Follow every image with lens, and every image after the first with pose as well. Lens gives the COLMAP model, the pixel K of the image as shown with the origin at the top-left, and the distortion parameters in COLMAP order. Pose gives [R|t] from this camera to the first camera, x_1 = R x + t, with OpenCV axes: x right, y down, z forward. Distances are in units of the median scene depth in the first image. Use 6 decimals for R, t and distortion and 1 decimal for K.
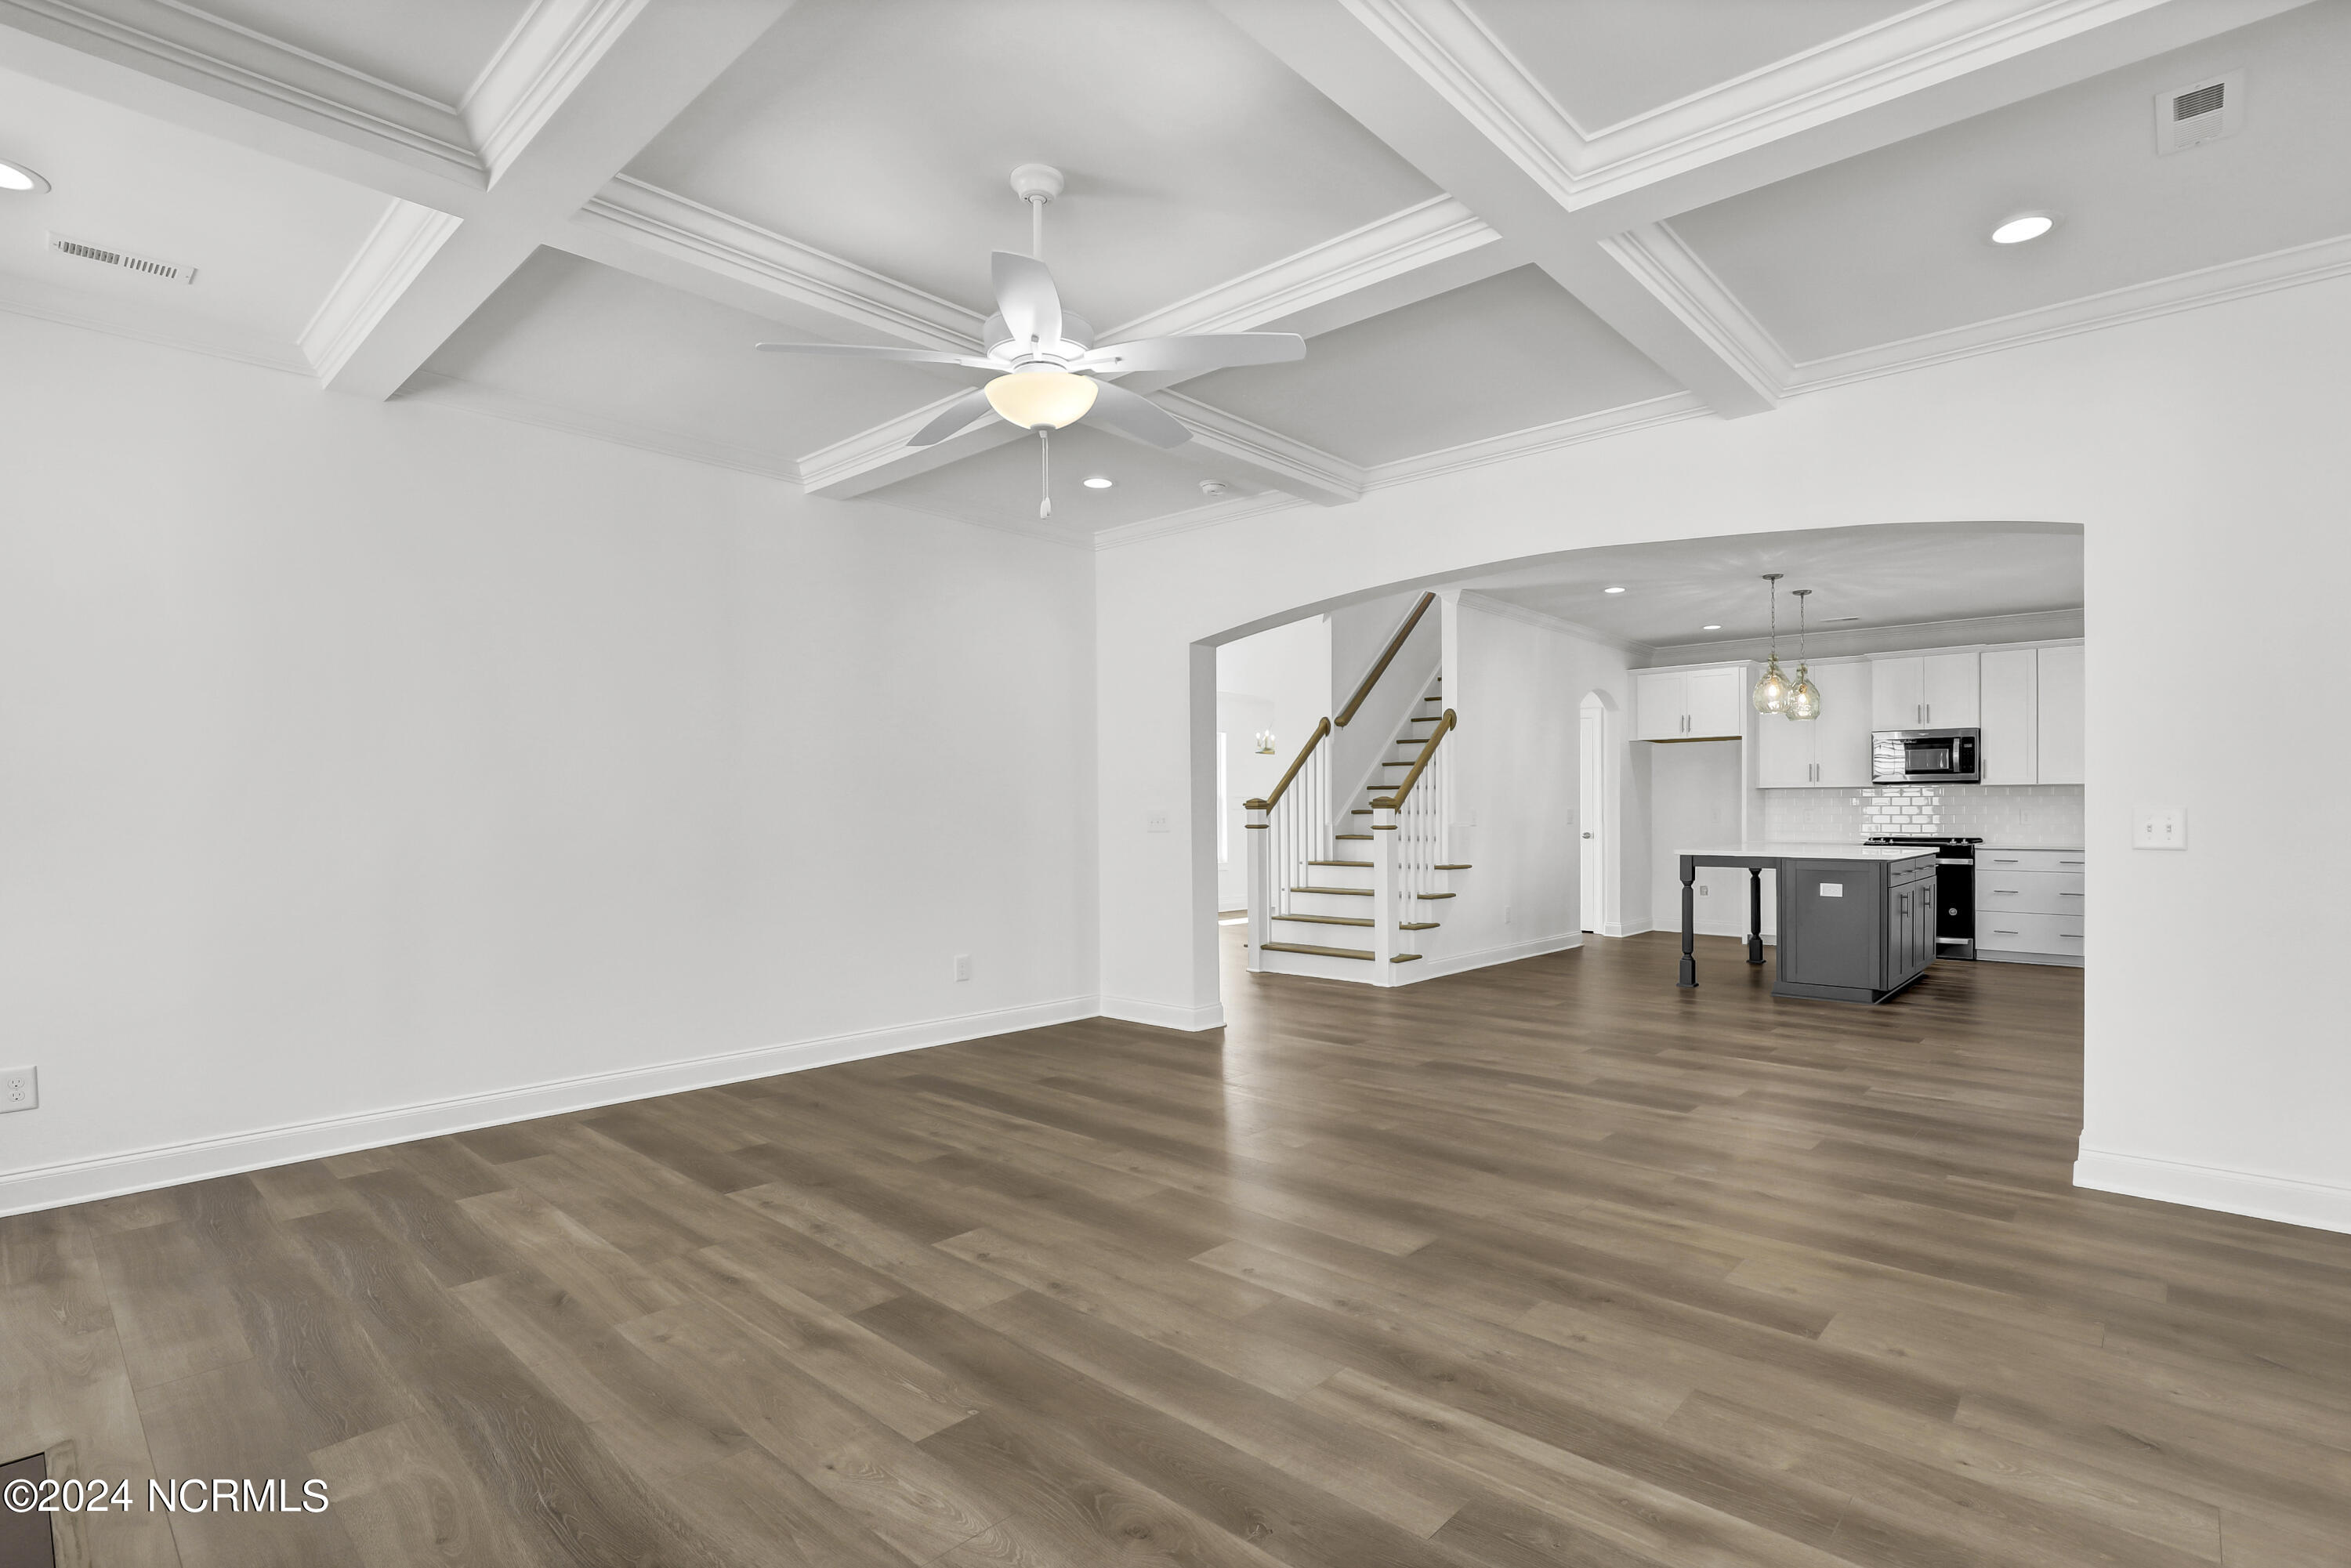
lens RADIAL K [[1117.1, 0, 1175.5], [0, 1117.1, 784.0], [0, 0, 1]] dist [-0.032964, -0.000228]
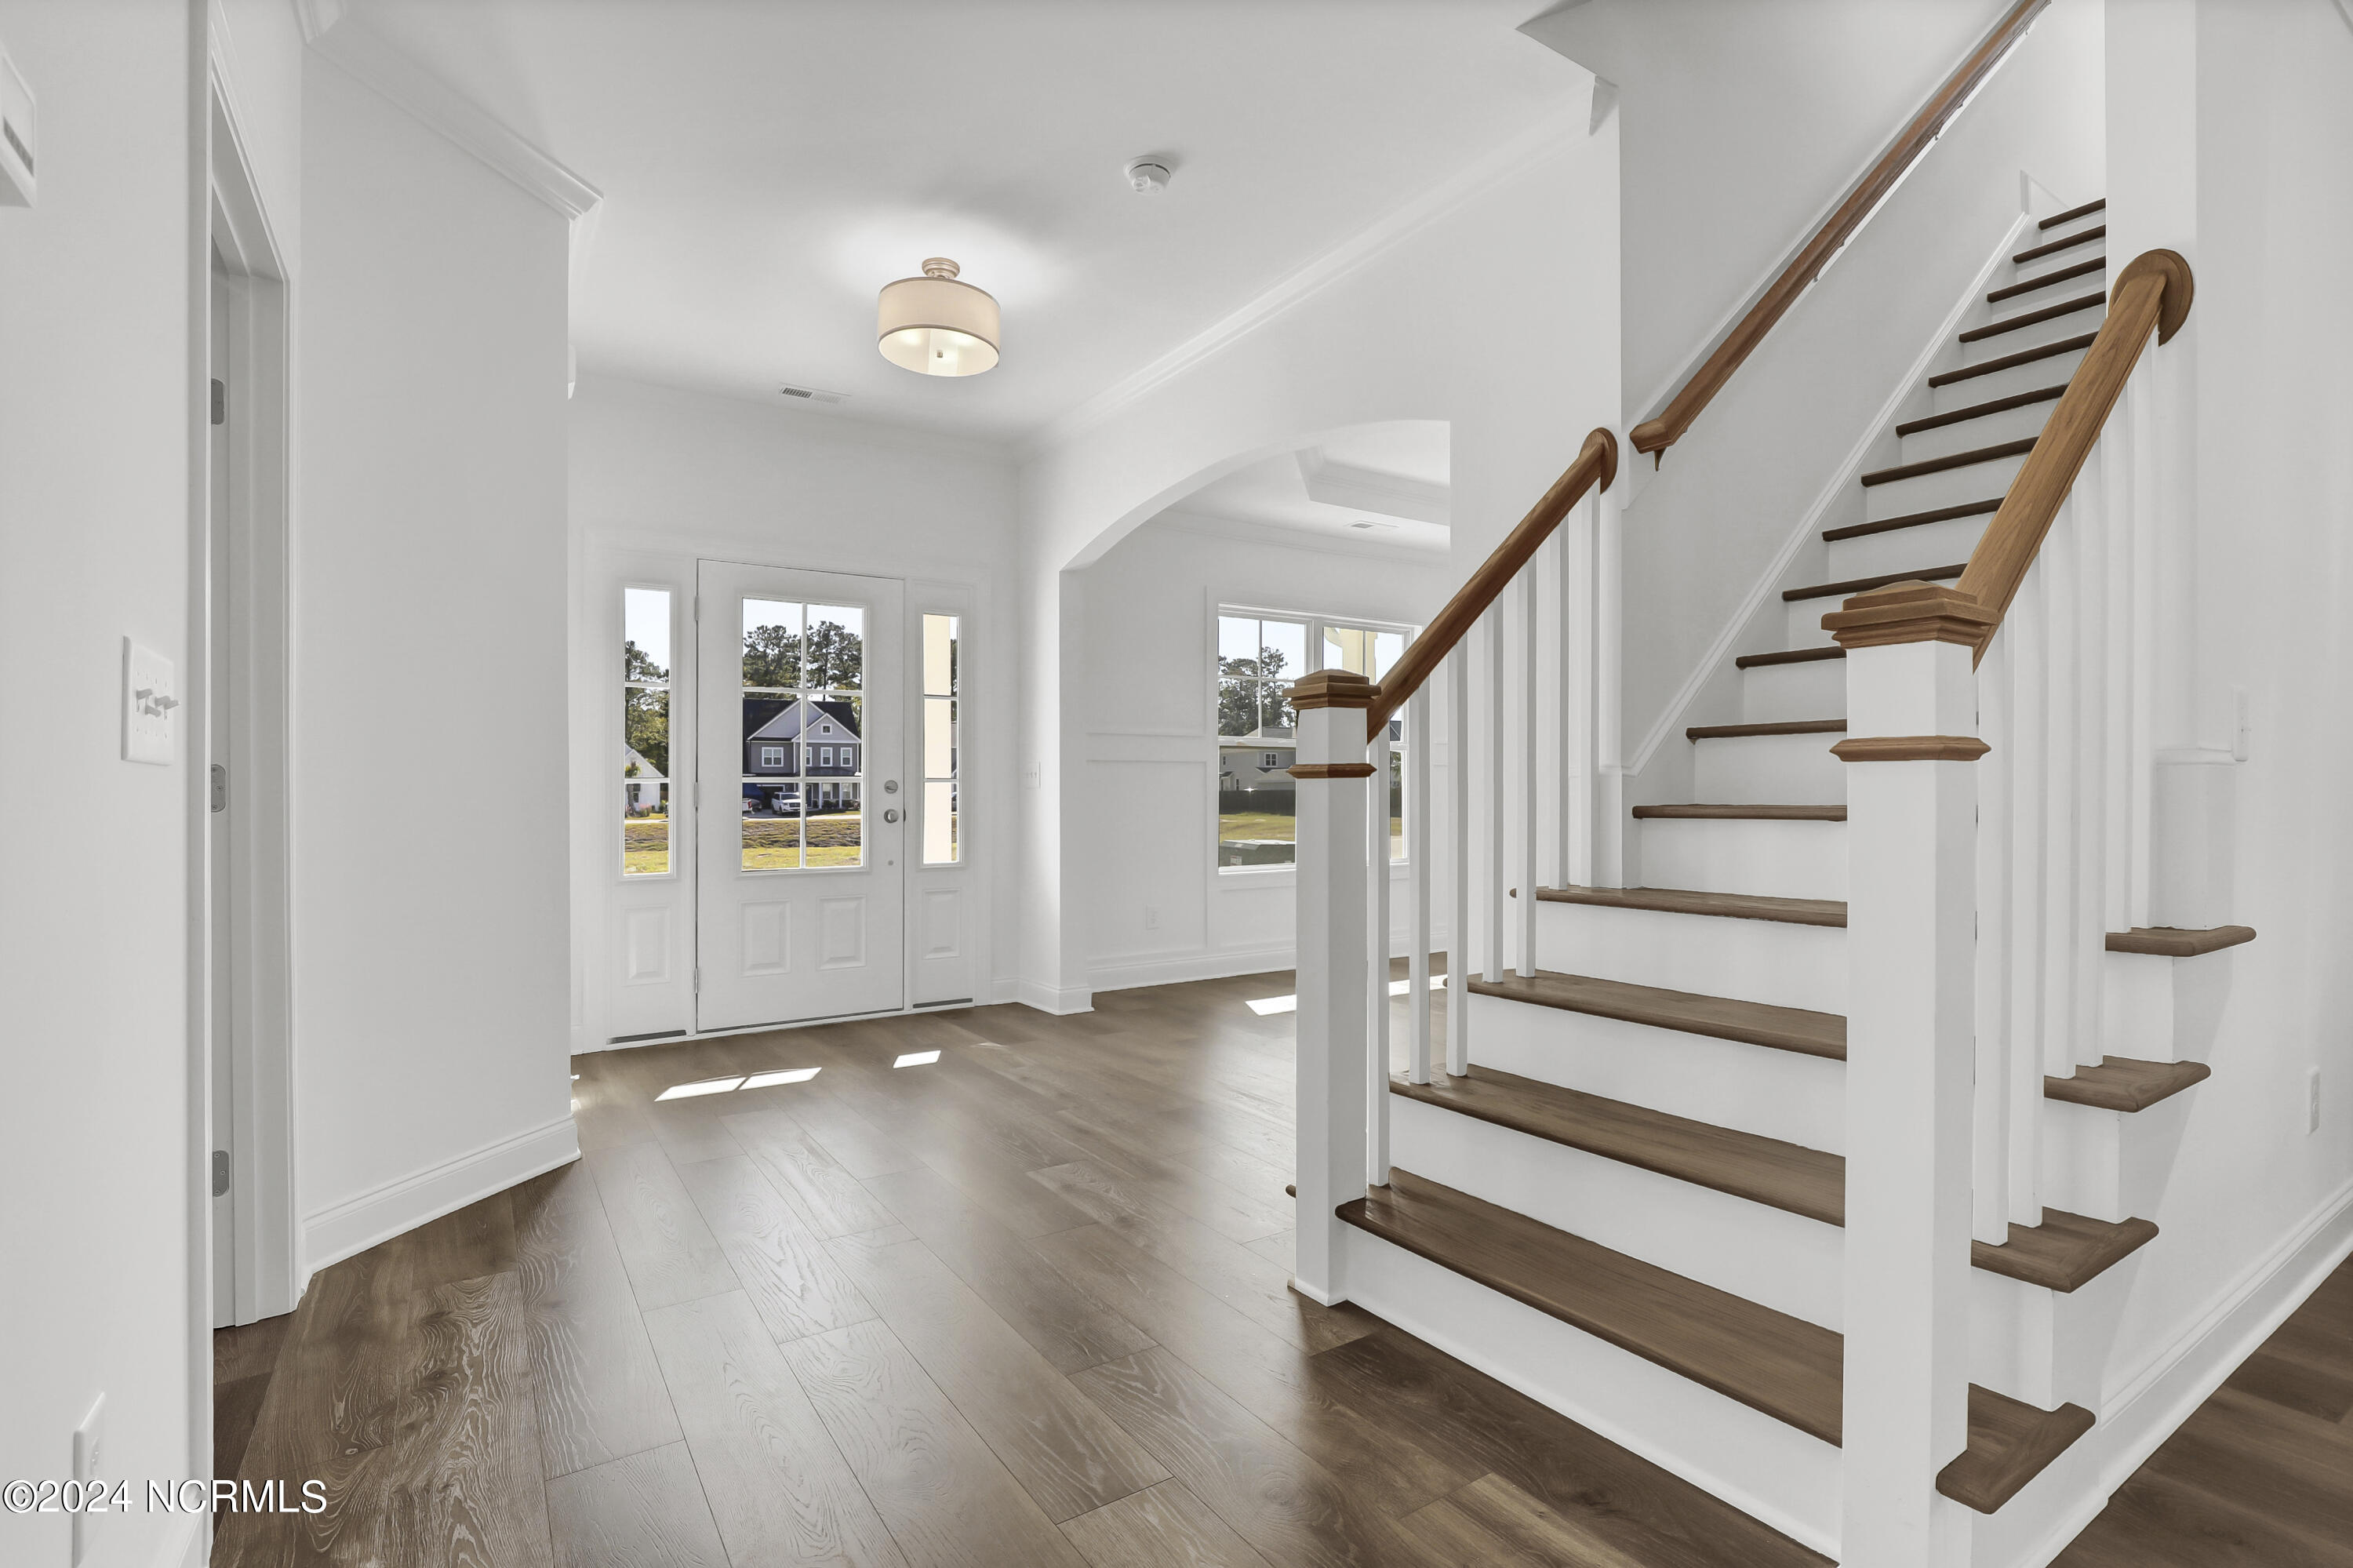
lens RADIAL K [[1118.1, 0, 1176.5], [0, 1118.1, 784.0], [0, 0, 1]] dist [-0.032964, -0.000228]
pose [[0.970255, 0.004839, -0.242036, 0.097211], [-0.001558, 0.999904, 0.013745, 0.037025], [0.242080, -0.012960, 0.970170, 0.683694]]
